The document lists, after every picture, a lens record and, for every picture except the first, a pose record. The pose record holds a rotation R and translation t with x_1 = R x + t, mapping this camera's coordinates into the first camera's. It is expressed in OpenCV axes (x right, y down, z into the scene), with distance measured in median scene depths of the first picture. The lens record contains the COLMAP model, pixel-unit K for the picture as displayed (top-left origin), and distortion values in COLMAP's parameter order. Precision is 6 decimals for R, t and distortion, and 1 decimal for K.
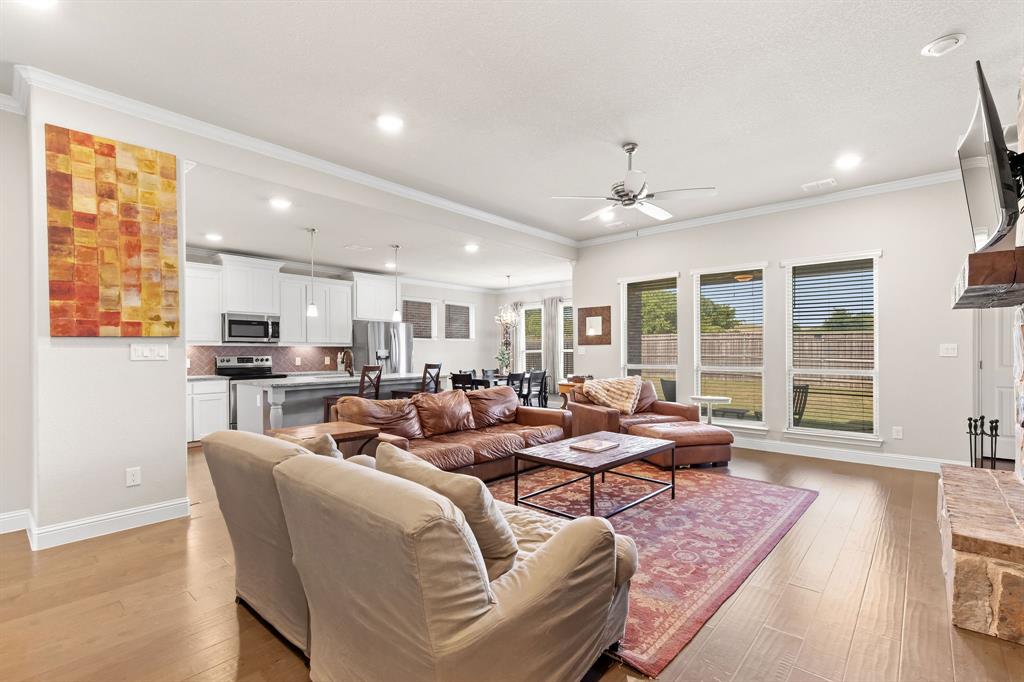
lens RADIAL K [[463.7, 0, 516.8], [0, 463.7, 343.0], [0, 0, 1]] dist [0.001530, 0.000239]
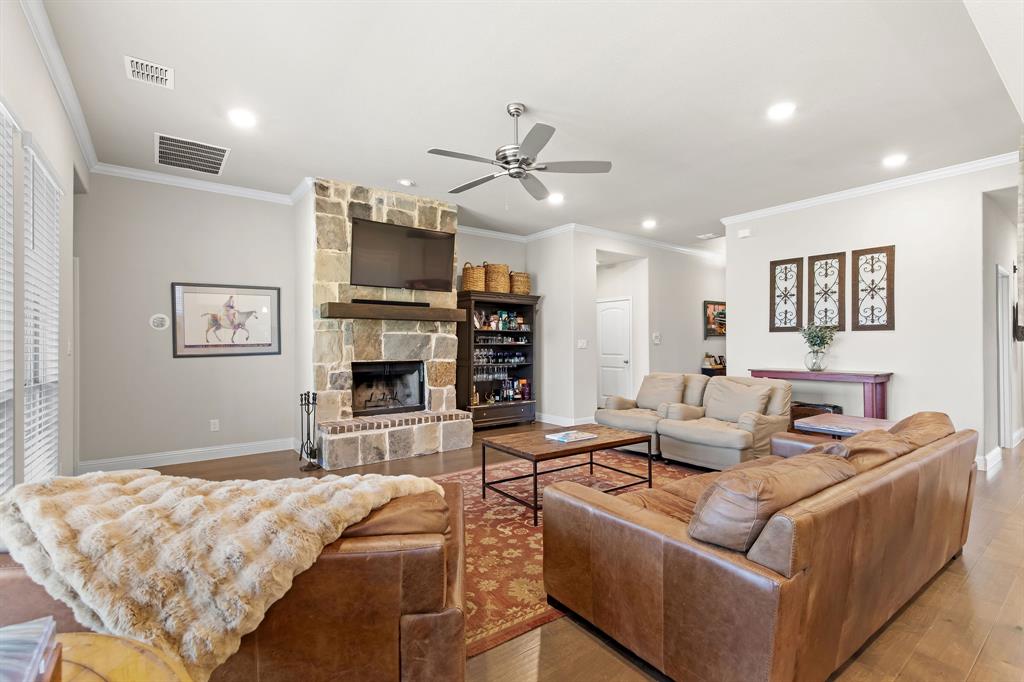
lens RADIAL K [[463.7, 0, 516.8], [0, 463.7, 343.0], [0, 0, 1]] dist [0.001530, 0.000239]
pose [[-0.977416, 0.005748, 0.211244, 0.071083], [0.004628, 0.999972, -0.005795, 0.020033], [-0.211272, -0.004686, -0.977416, 2.091074]]
